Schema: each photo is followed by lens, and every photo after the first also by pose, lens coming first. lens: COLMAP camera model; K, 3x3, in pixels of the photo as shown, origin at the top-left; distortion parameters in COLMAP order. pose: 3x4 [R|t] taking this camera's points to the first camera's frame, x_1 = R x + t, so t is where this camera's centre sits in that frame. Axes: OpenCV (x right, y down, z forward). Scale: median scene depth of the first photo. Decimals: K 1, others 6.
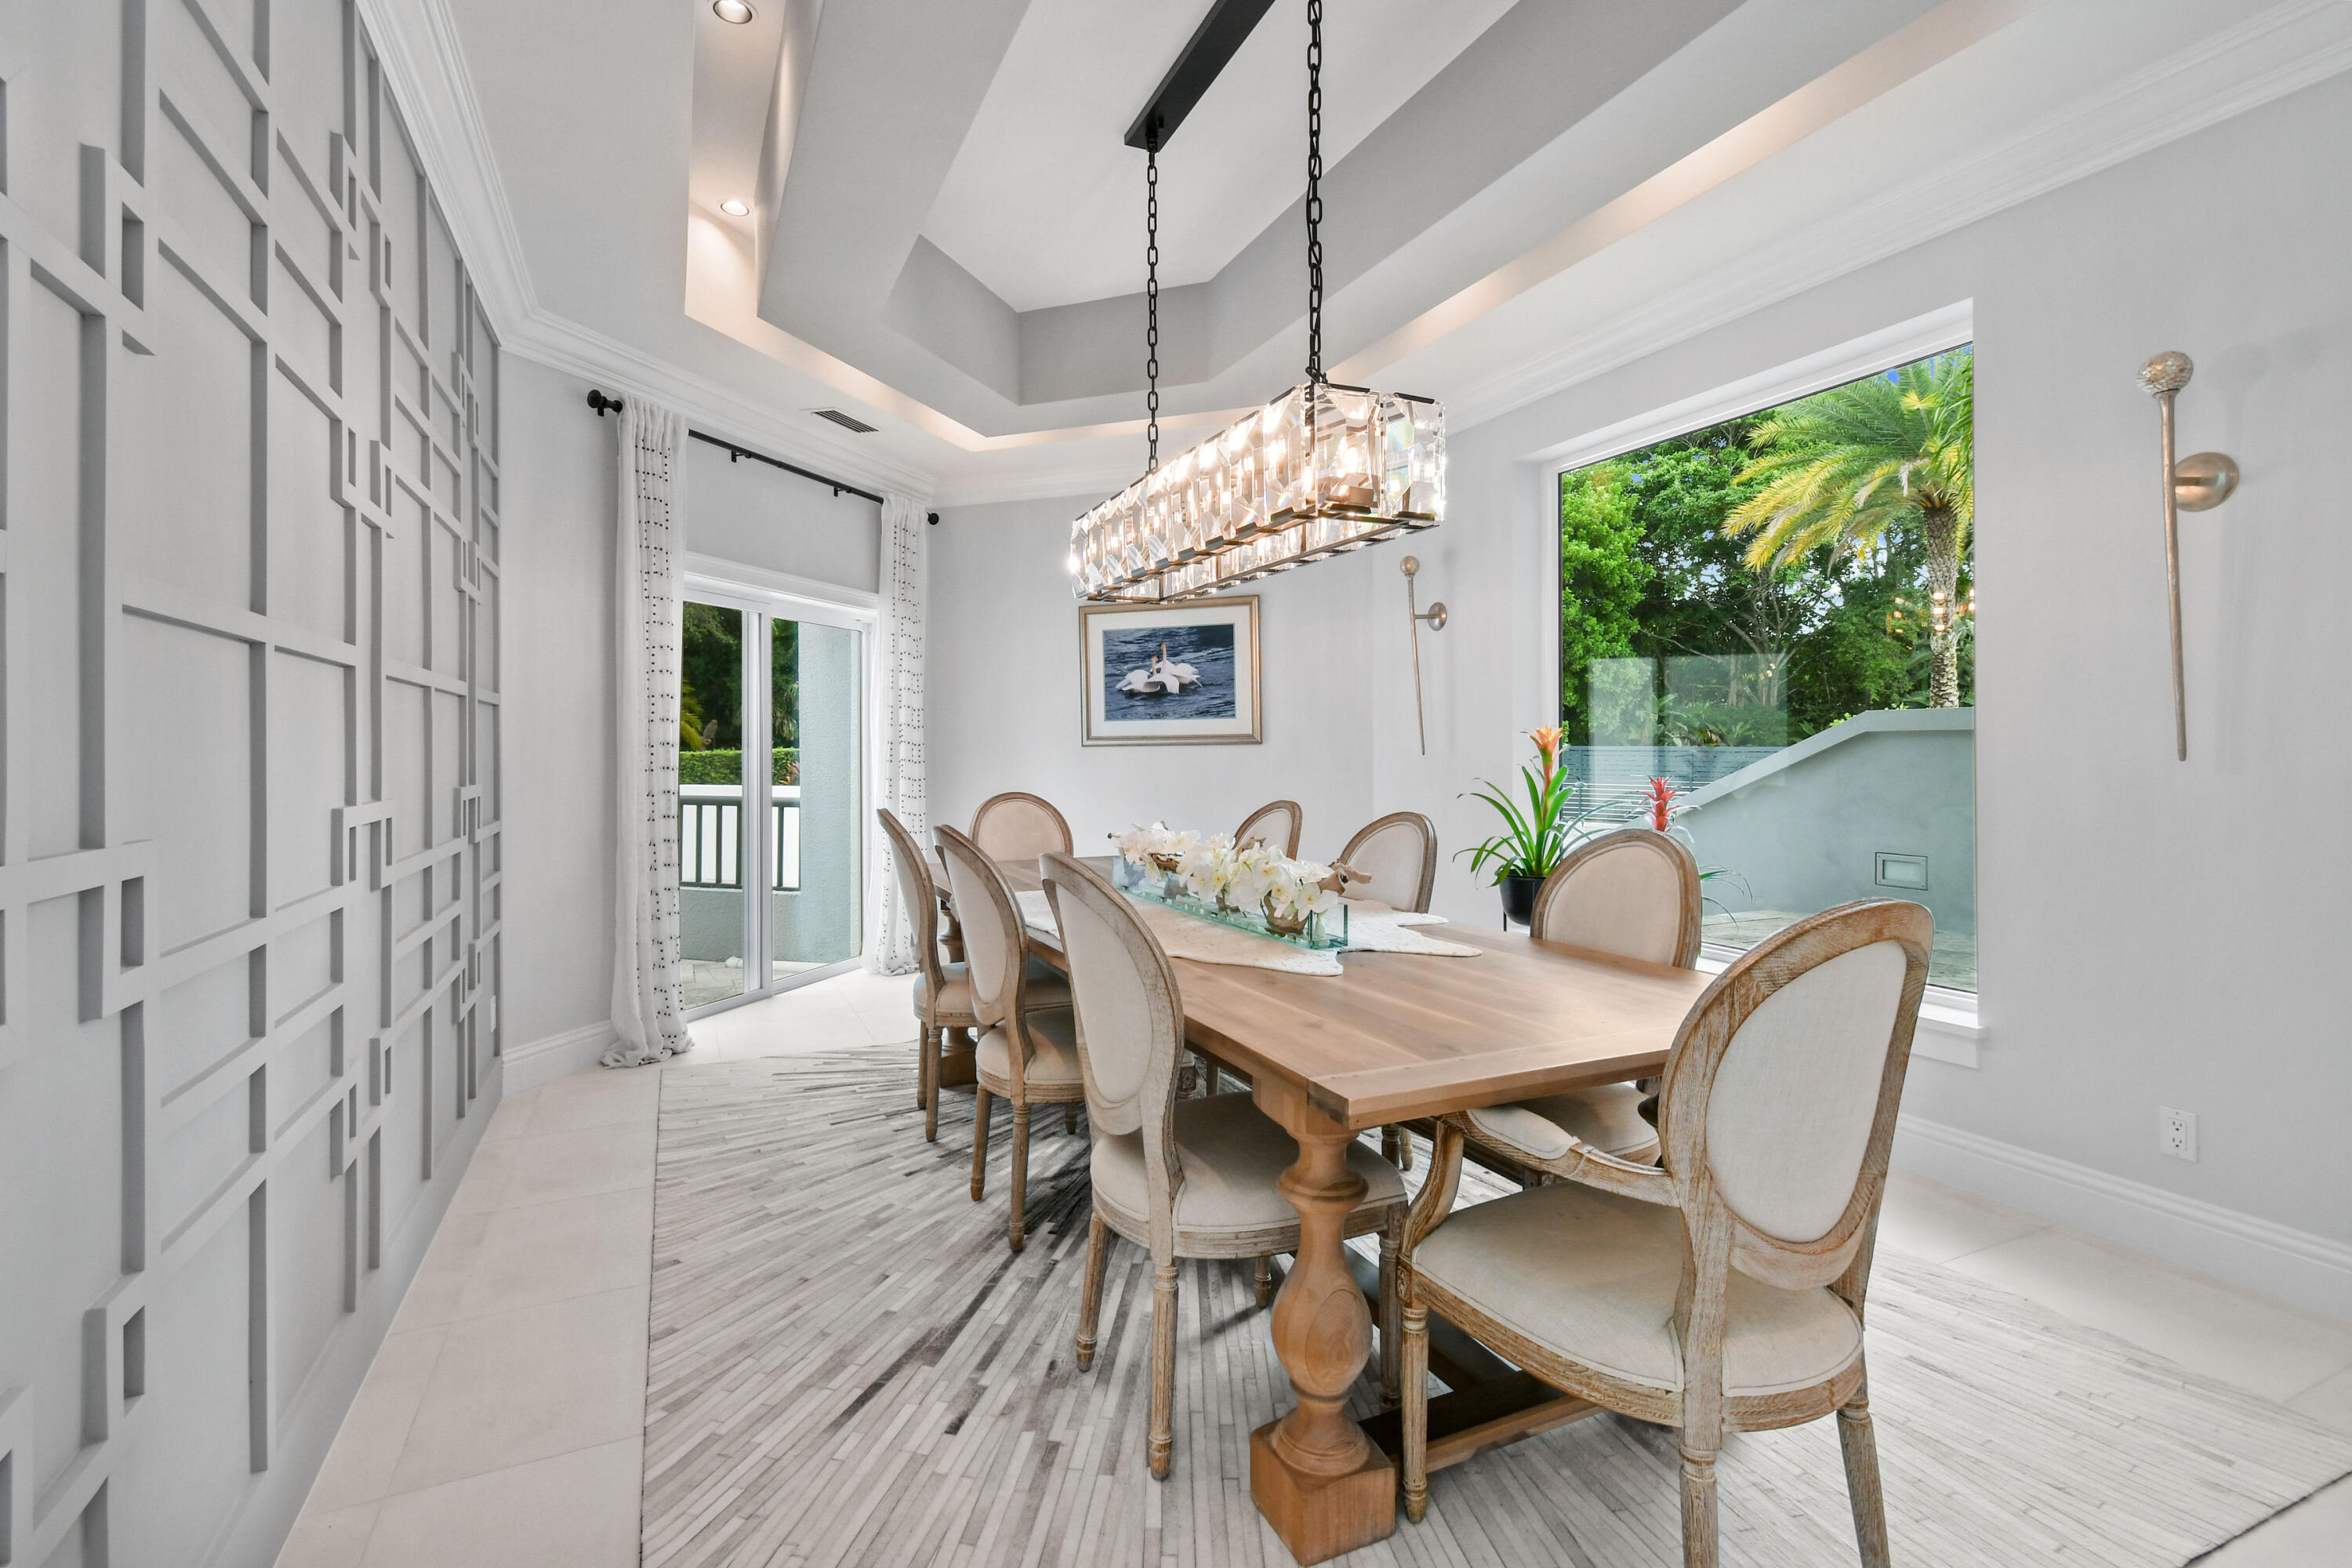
lens RADIAL K [[1054.8, 0, 1180.4], [0, 1054.8, 756.2], [0, 0, 1]] dist [0.014679, -0.007070]
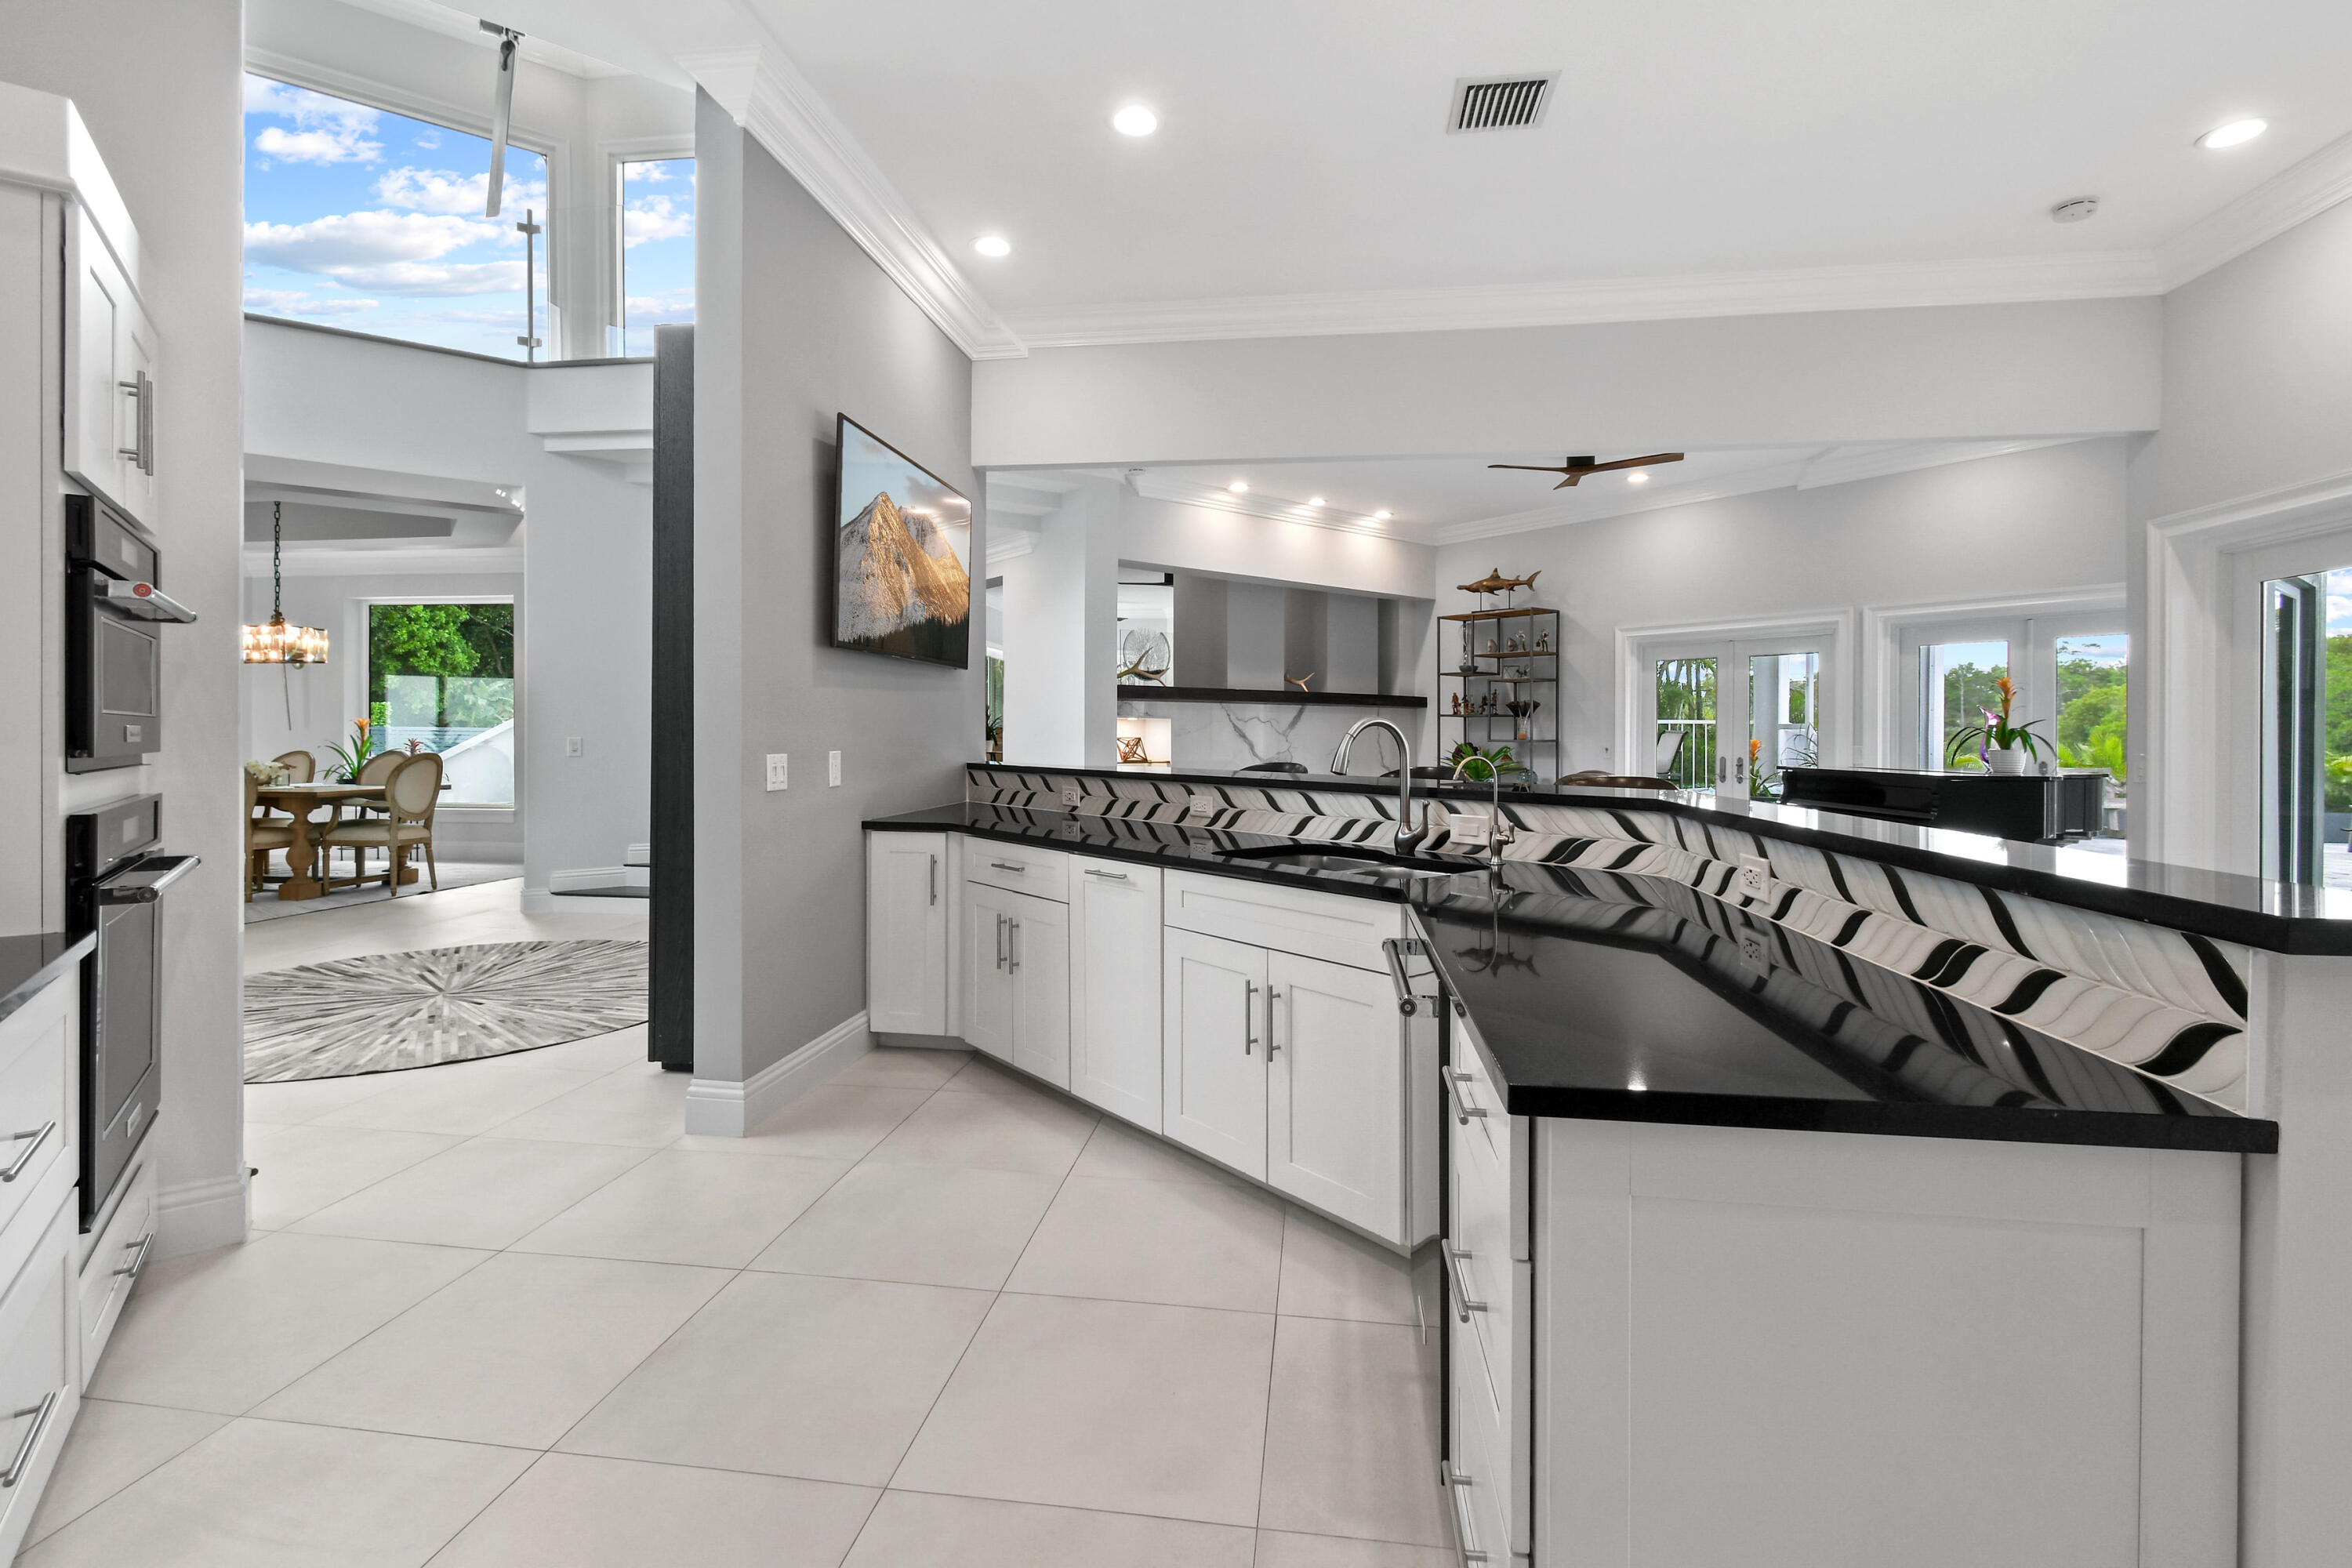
lens RADIAL K [[1054.8, 0, 1180.4], [0, 1054.8, 756.2], [0, 0, 1]] dist [0.014679, -0.007070]
pose [[0.551354, -0.013143, 0.834168, -0.459965], [-0.000620, 0.999869, 0.016163, 0.013753], [-0.834271, -0.009429, 0.551274, -1.348243]]
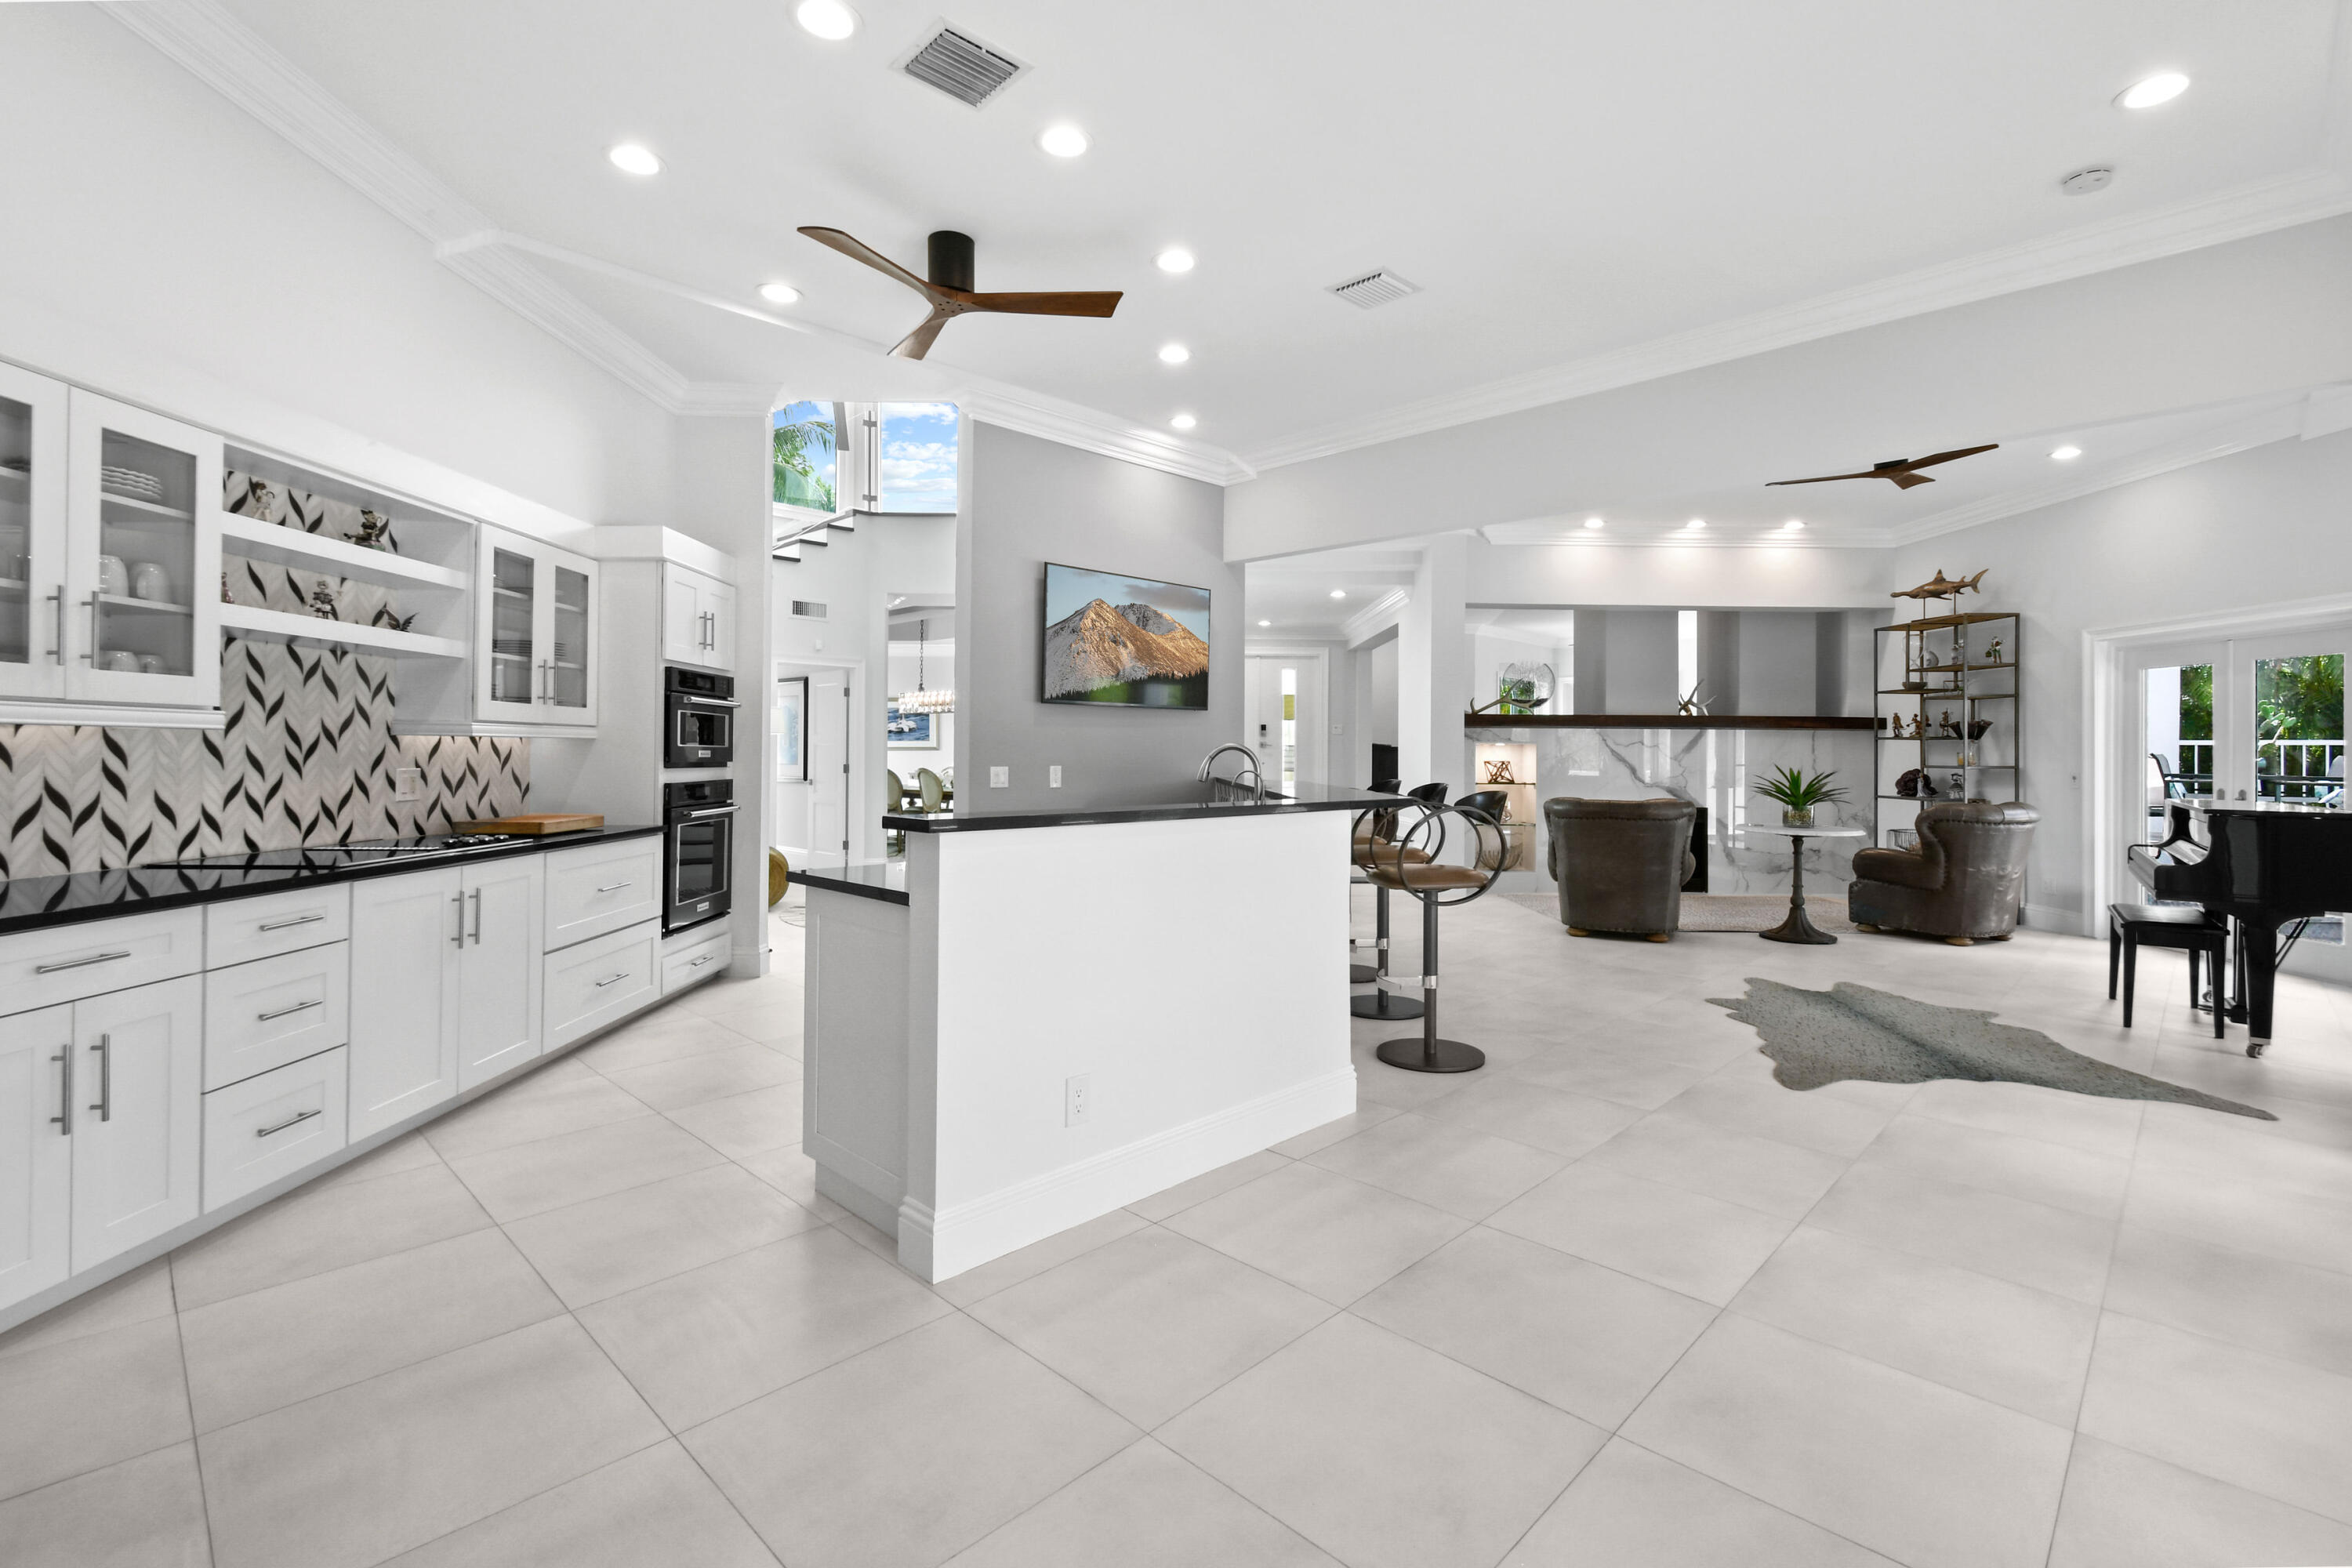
lens RADIAL K [[1054.8, 0, 1180.4], [0, 1054.8, 756.2], [0, 0, 1]] dist [0.014679, -0.007070]
pose [[0.939604, 0.008383, 0.342162, -0.278371], [-0.006681, 0.999959, -0.006153, 0.017354], [-0.342199, 0.003496, 0.939621, -1.850804]]
